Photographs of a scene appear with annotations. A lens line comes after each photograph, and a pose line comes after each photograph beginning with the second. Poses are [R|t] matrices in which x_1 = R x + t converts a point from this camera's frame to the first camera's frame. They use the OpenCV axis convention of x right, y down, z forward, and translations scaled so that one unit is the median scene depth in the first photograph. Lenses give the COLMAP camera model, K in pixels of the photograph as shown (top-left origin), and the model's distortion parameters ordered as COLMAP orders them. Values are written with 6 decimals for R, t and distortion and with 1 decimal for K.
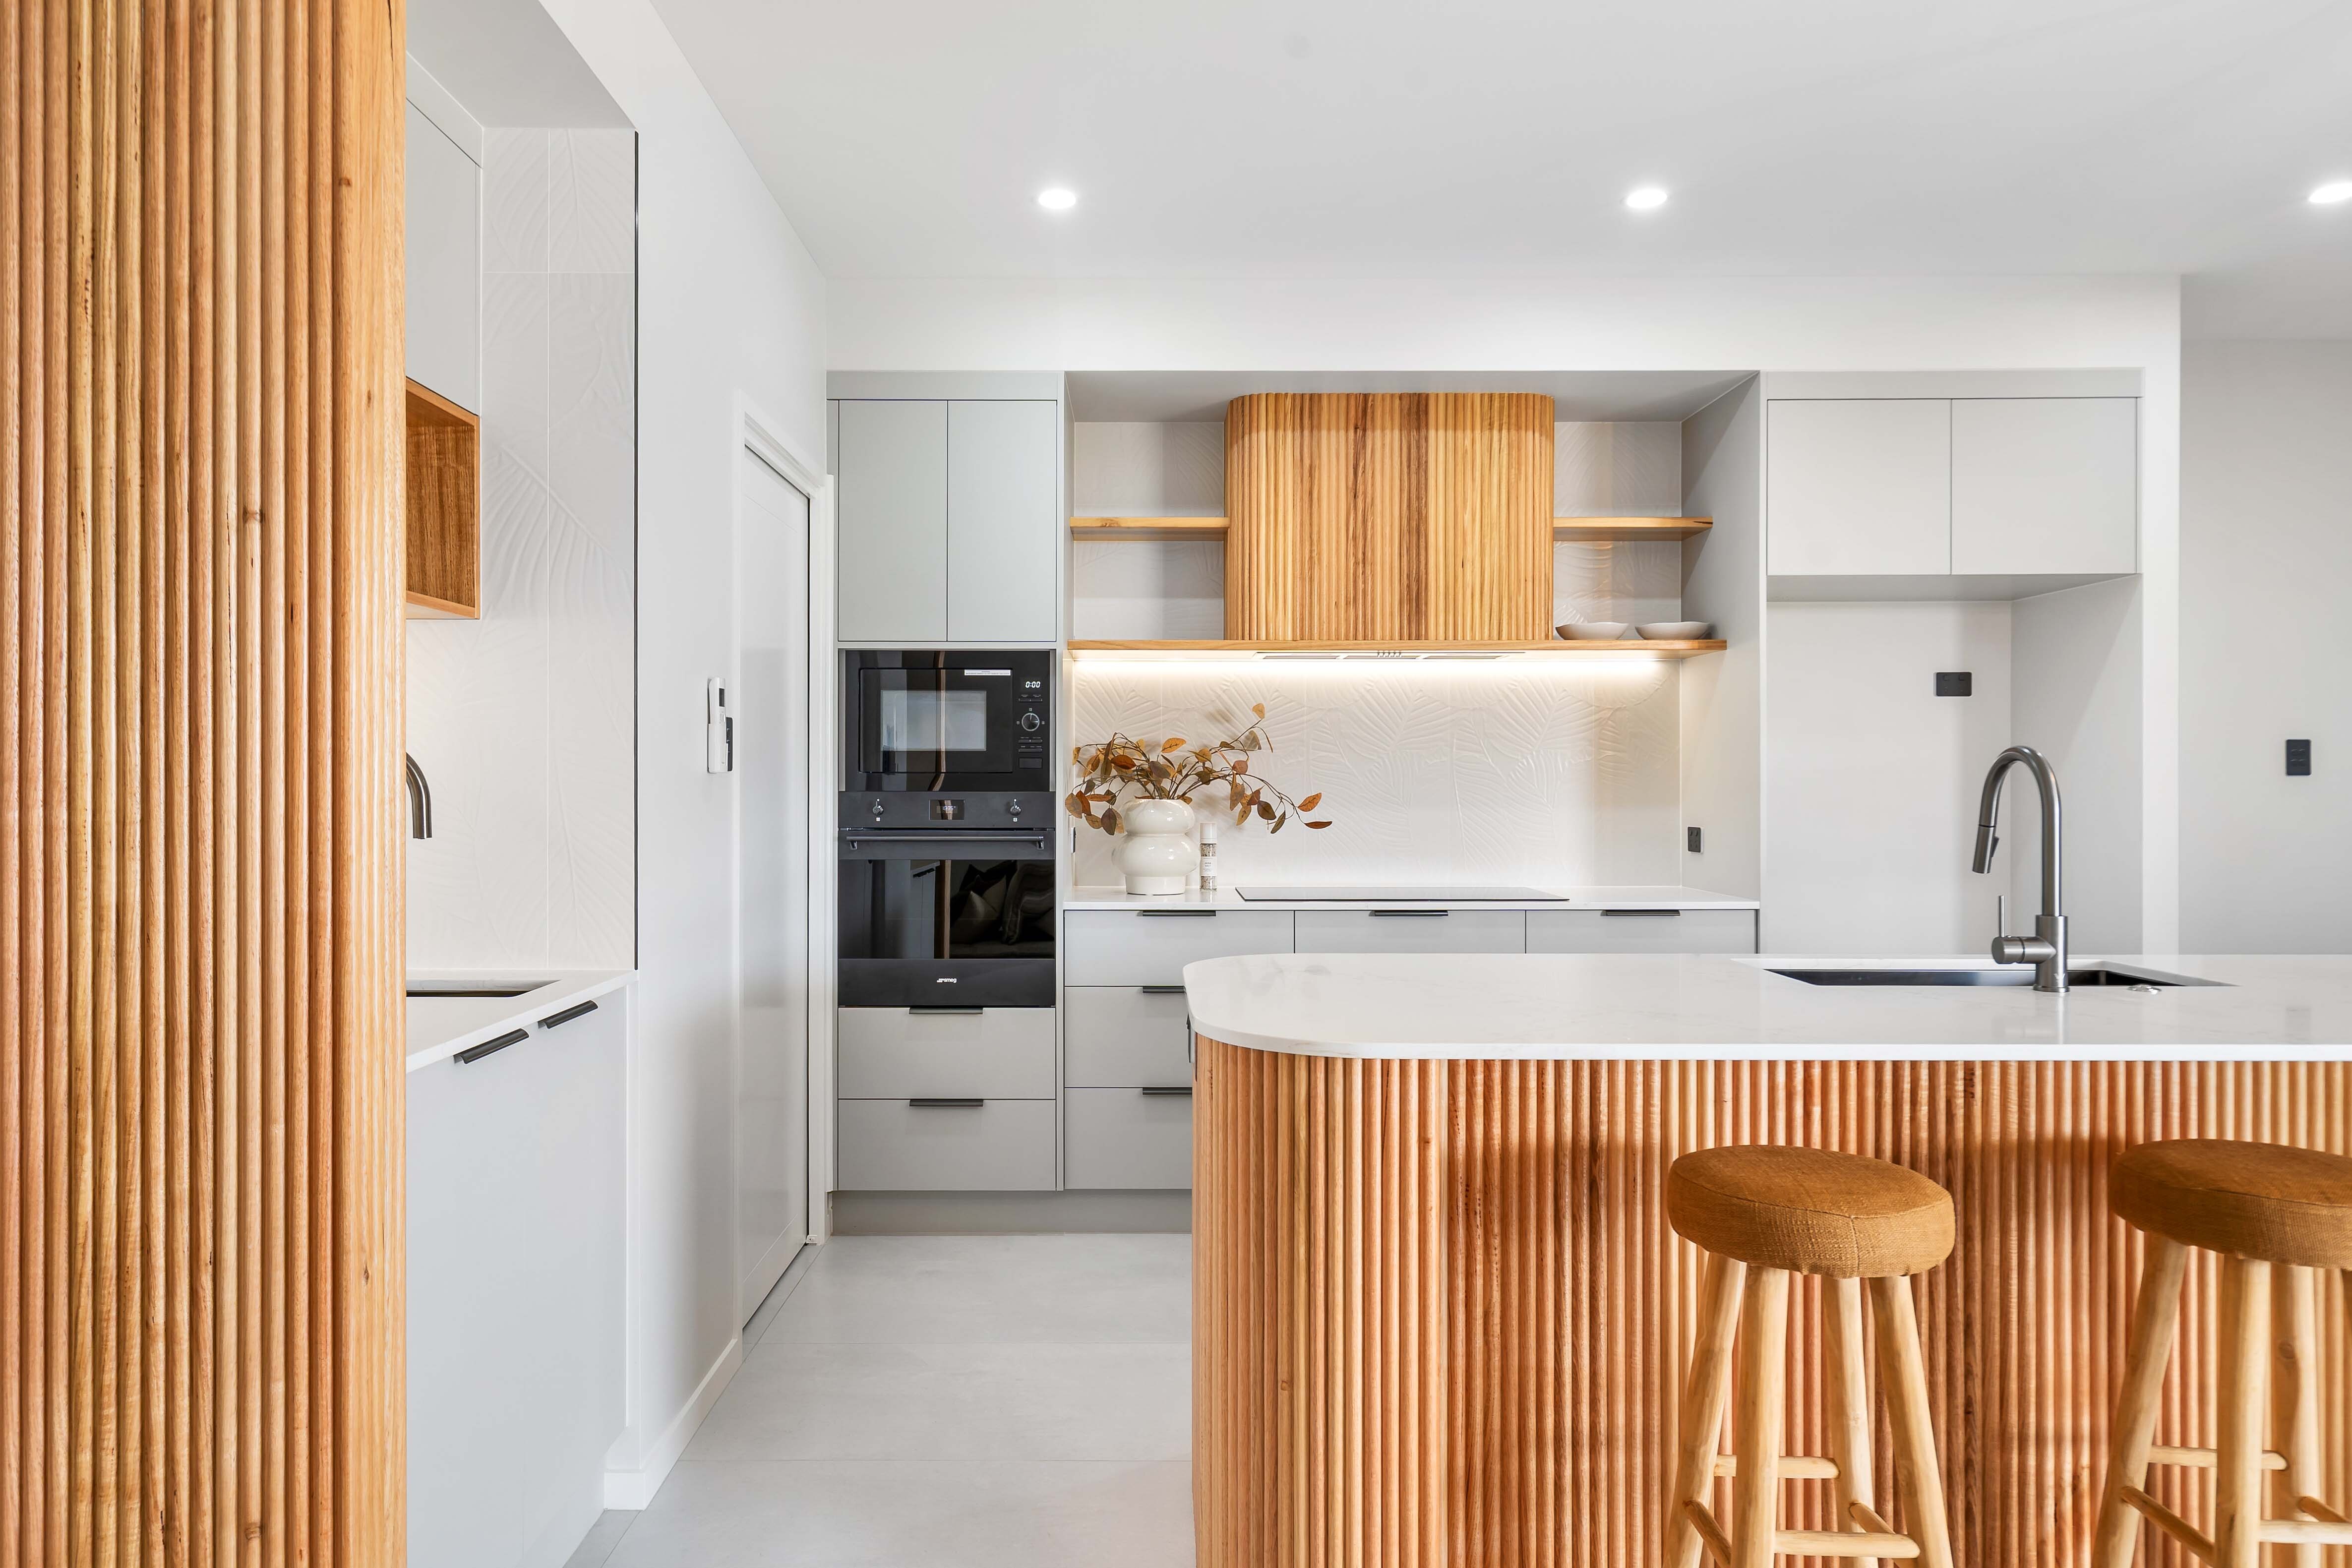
lens RADIAL K [[1592.3, 0, 1100.3], [0, 1592.3, 789.3], [0, 0, 1]] dist [0.002275, 0.002809]
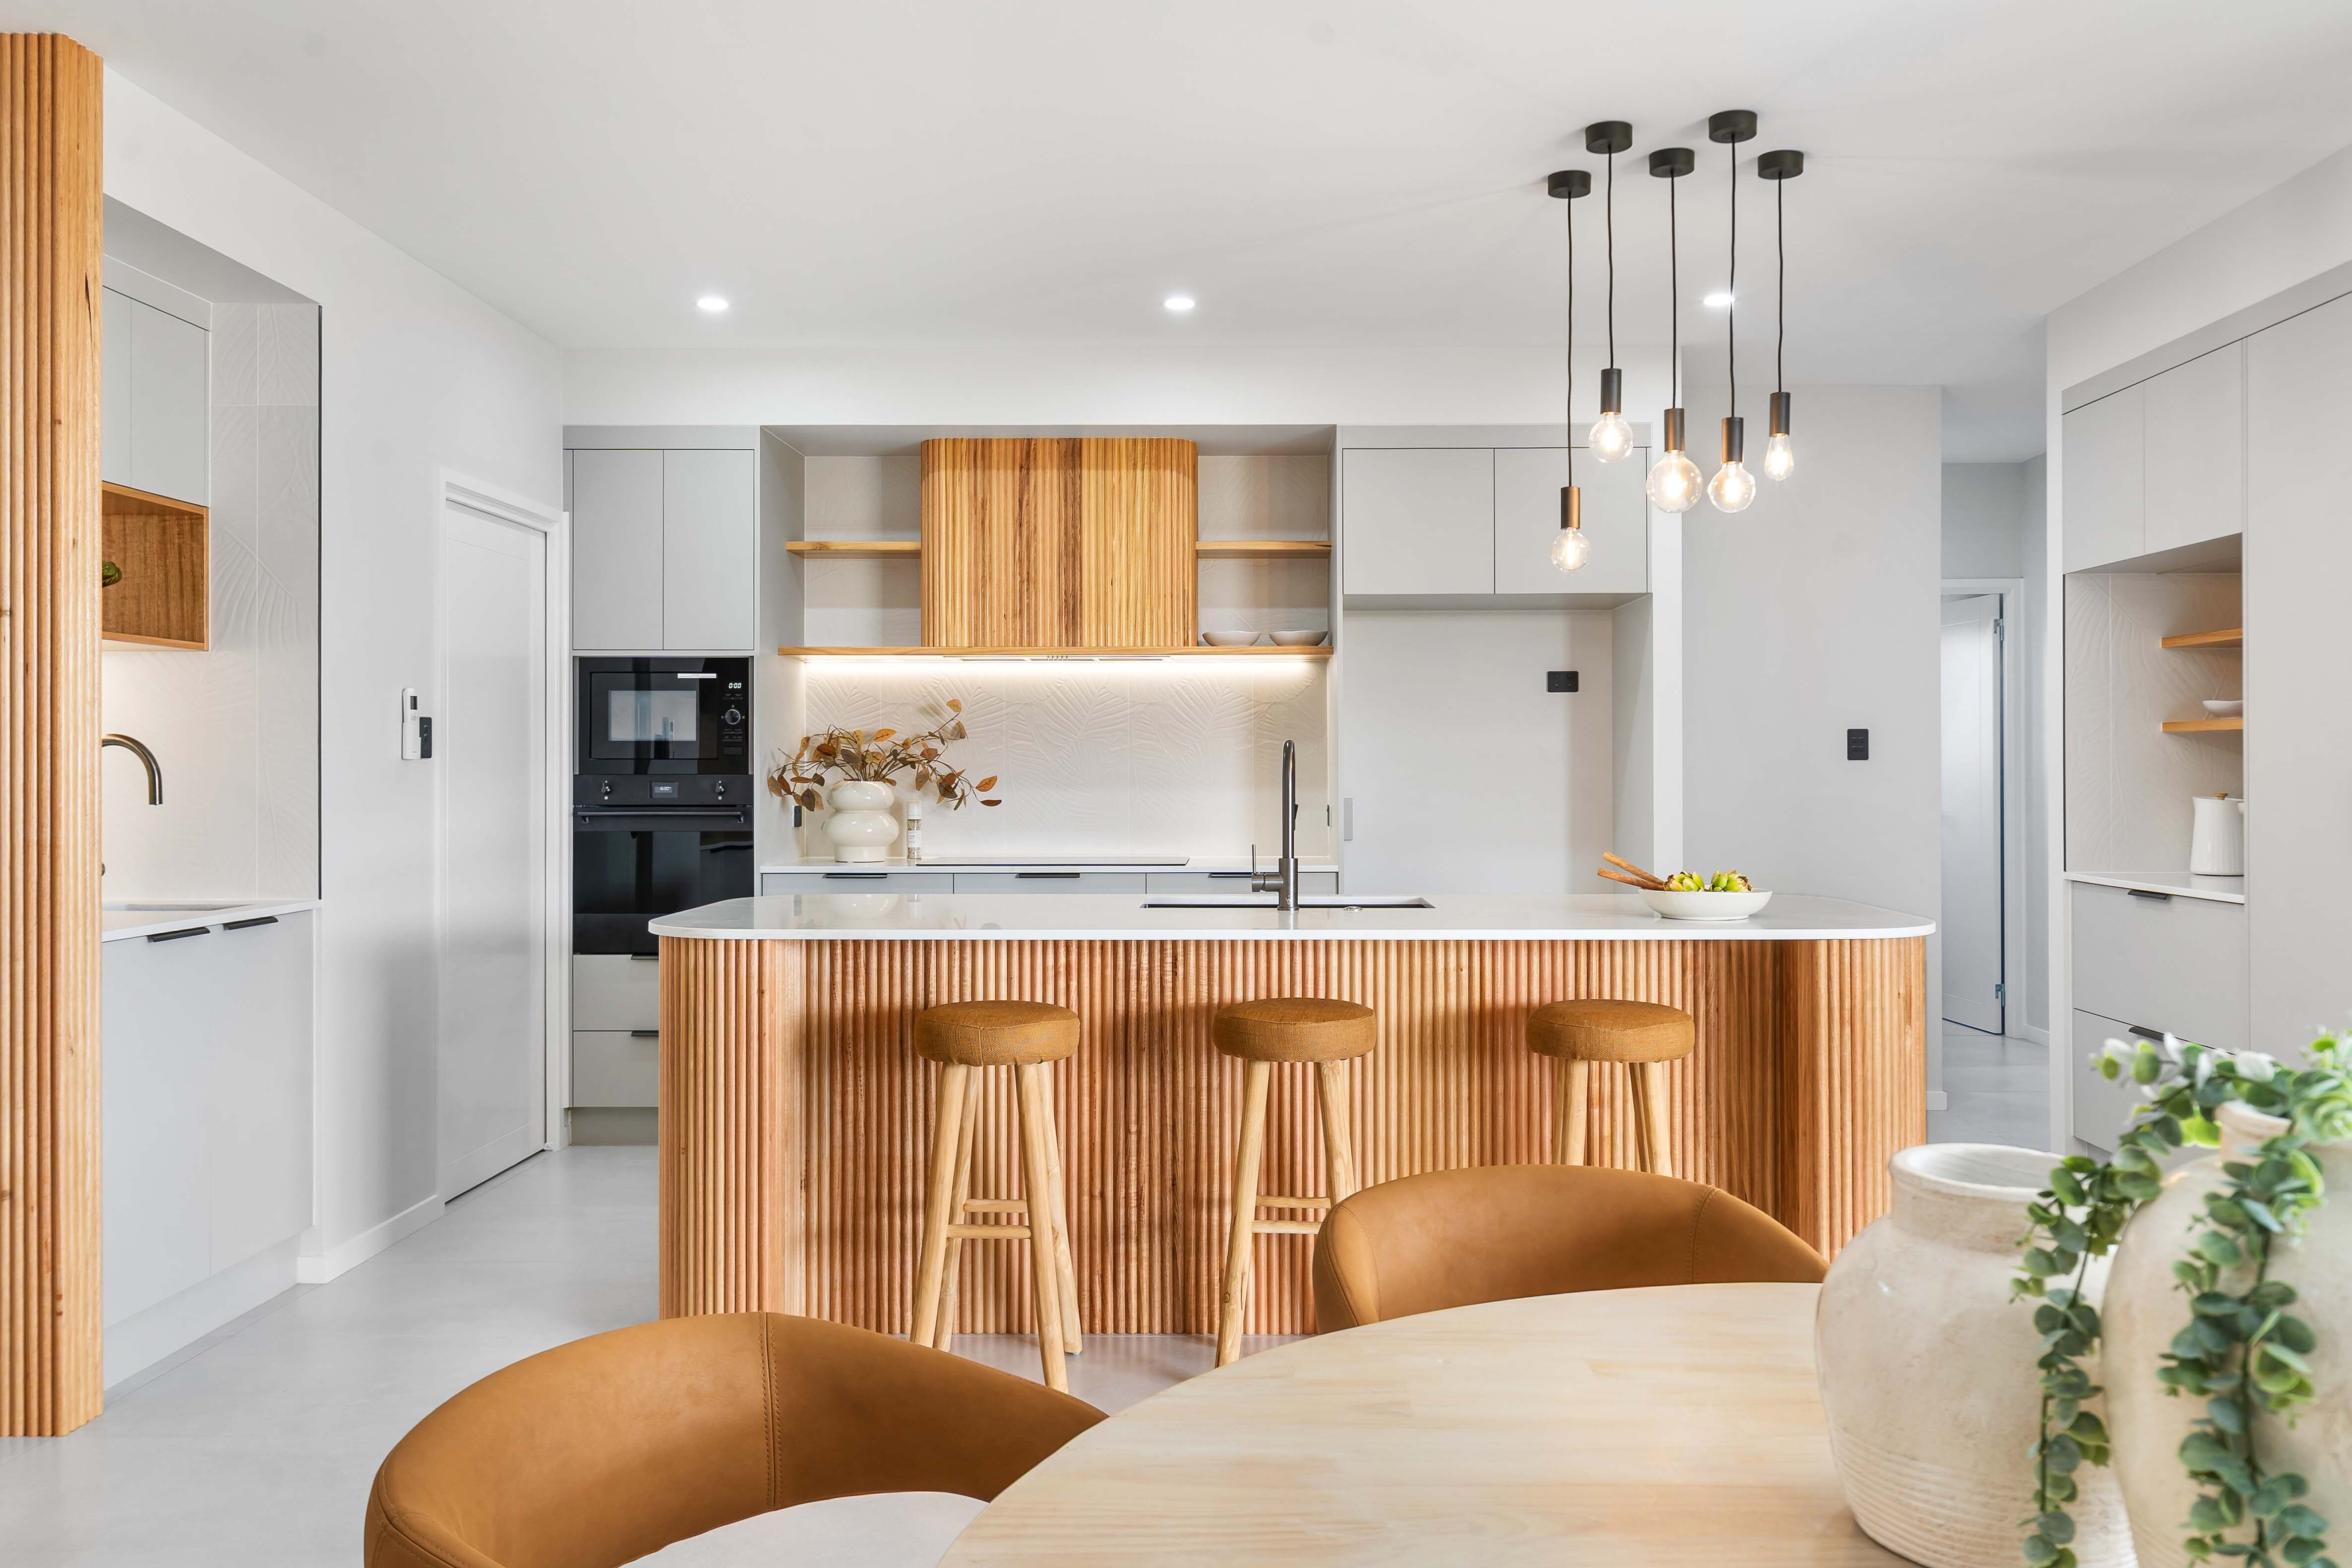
lens RADIAL K [[1861.3, 0, 1180.6], [0, 1861.3, 772.0], [0, 0, 1]] dist [0.005728, -0.011125]
pose [[0.999997, -0.000618, -0.002451, 0.299669], [0.000612, 0.999997, -0.002442, 0.003198], [0.002453, 0.002441, 0.999994, -0.408131]]
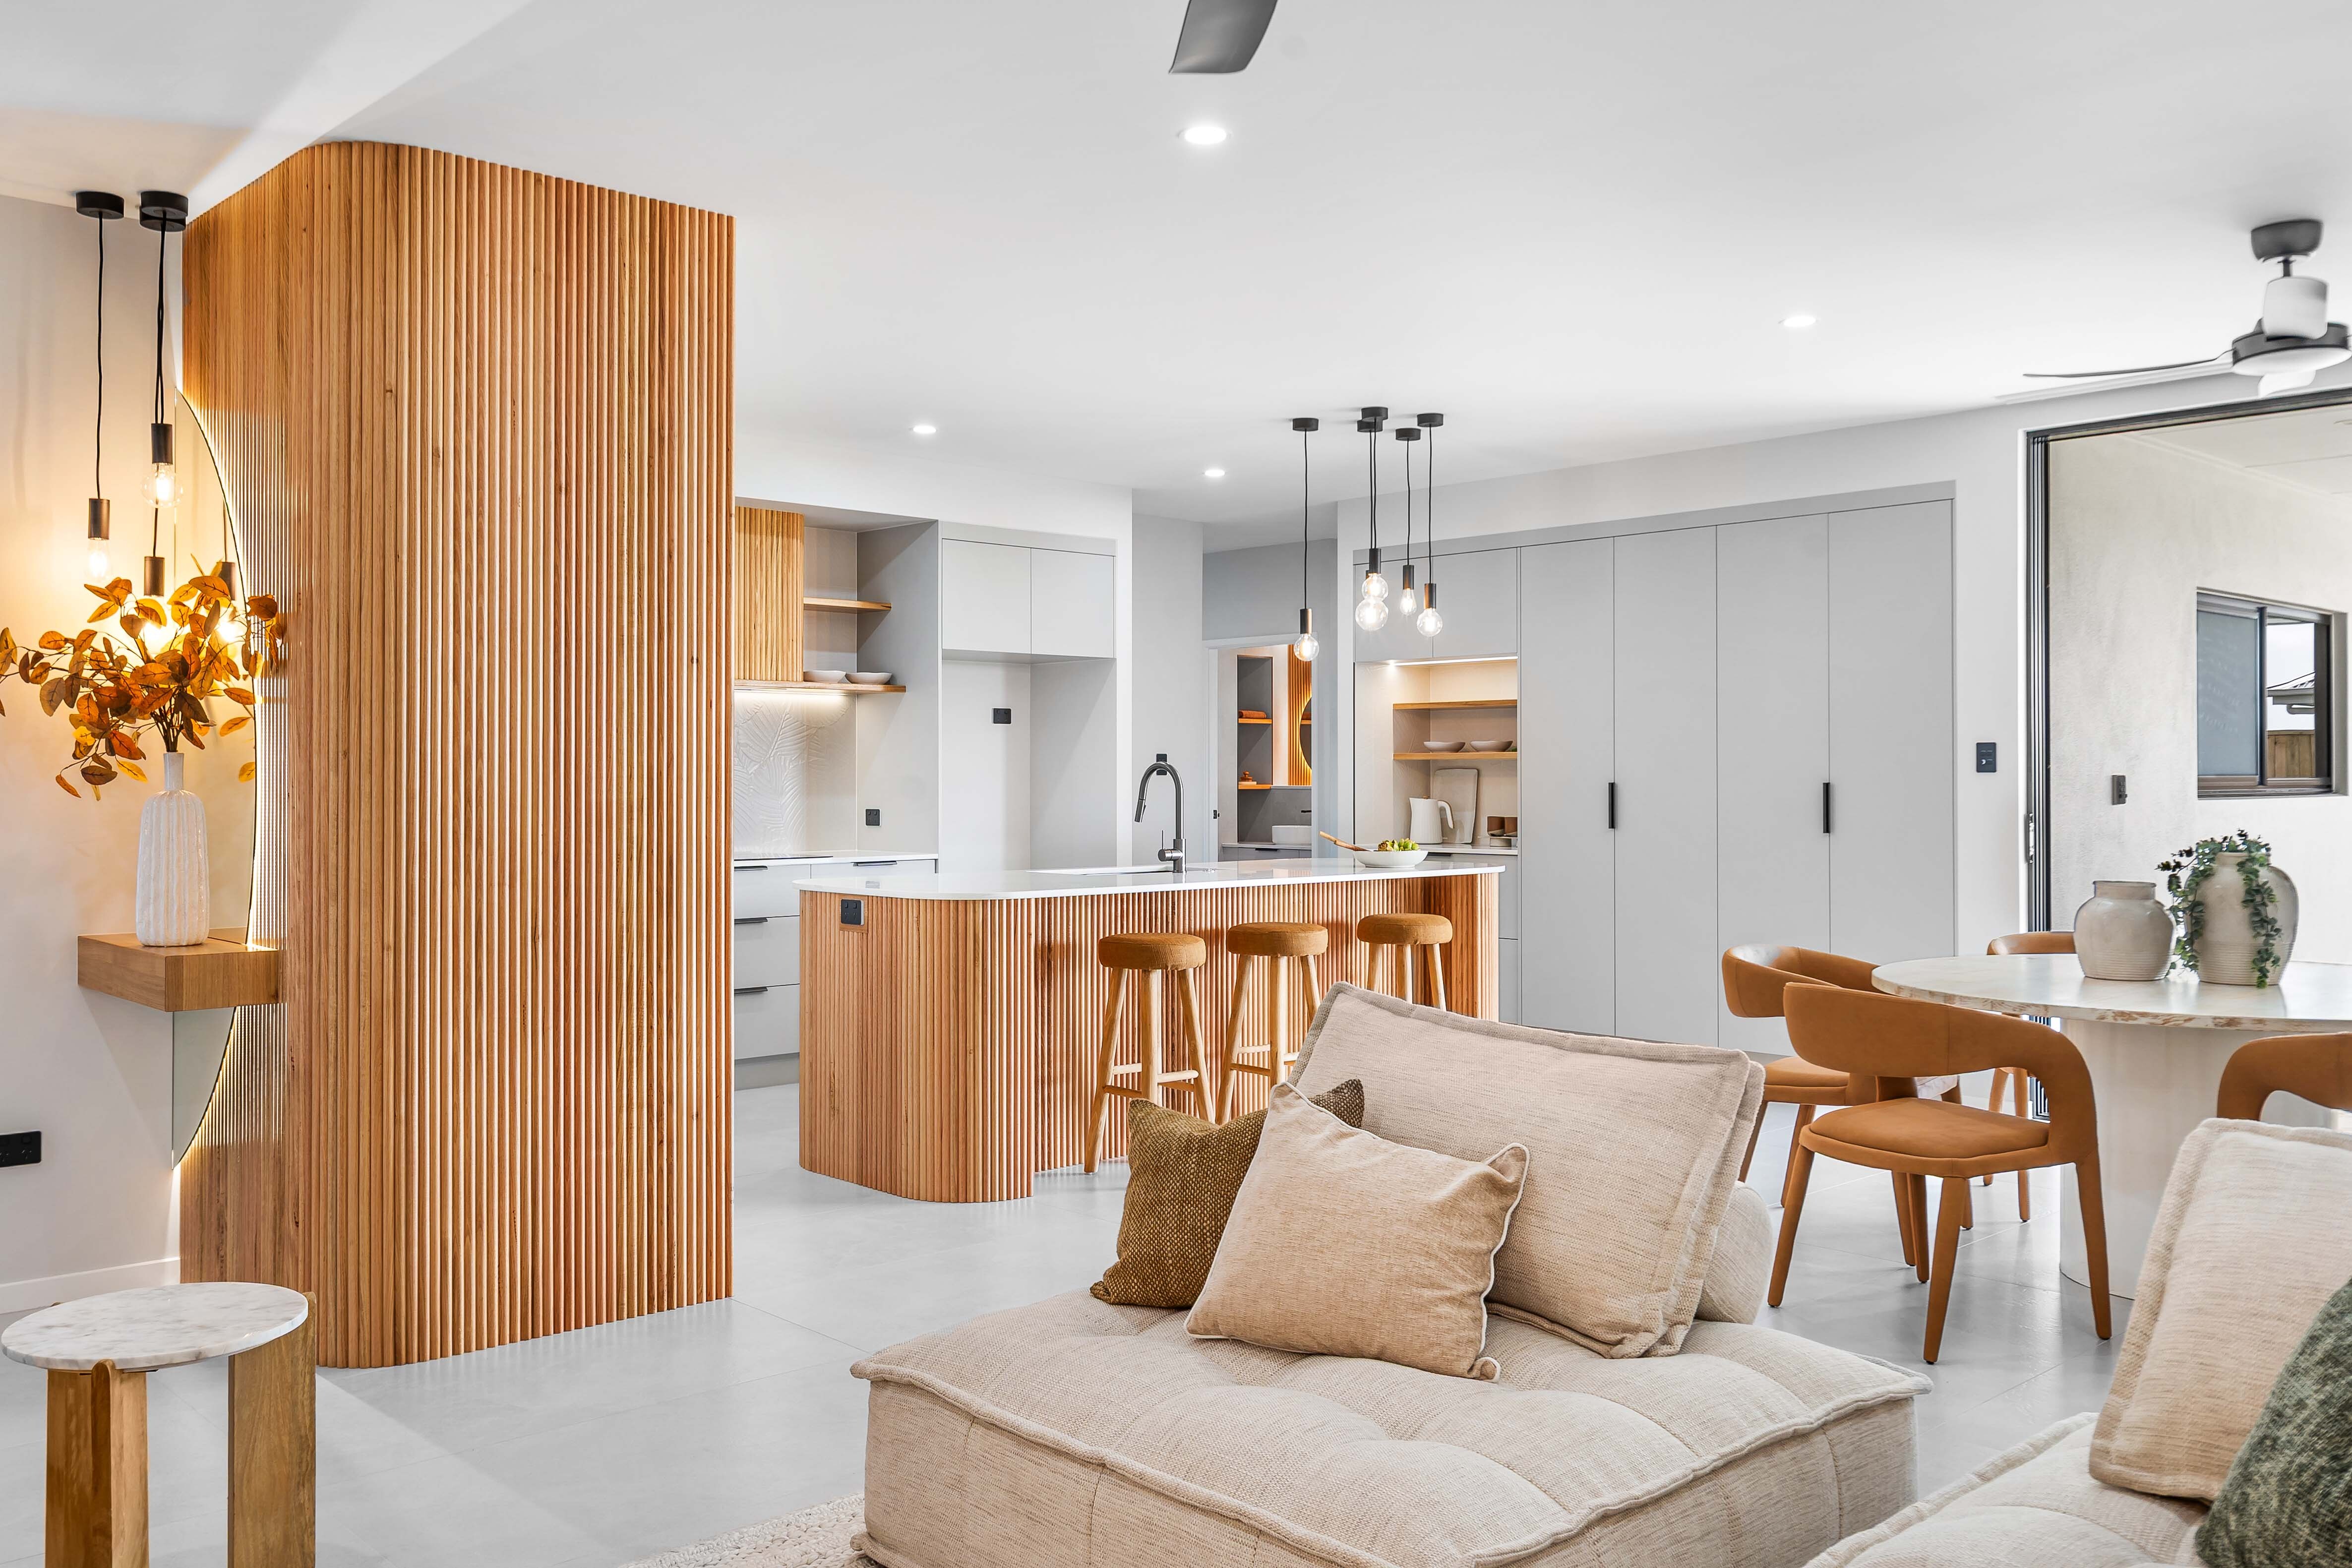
lens RADIAL K [[1960.4, 0, 1173.7], [0, 1960.4, 777.1], [0, 0, 1]] dist [0.054107, -0.000679]
pose [[0.720347, -0.000556, 0.693614, -0.776527], [0.004626, 0.999981, -0.004002, 0.002609], [-0.693598, 0.006092, 0.720336, -0.574061]]
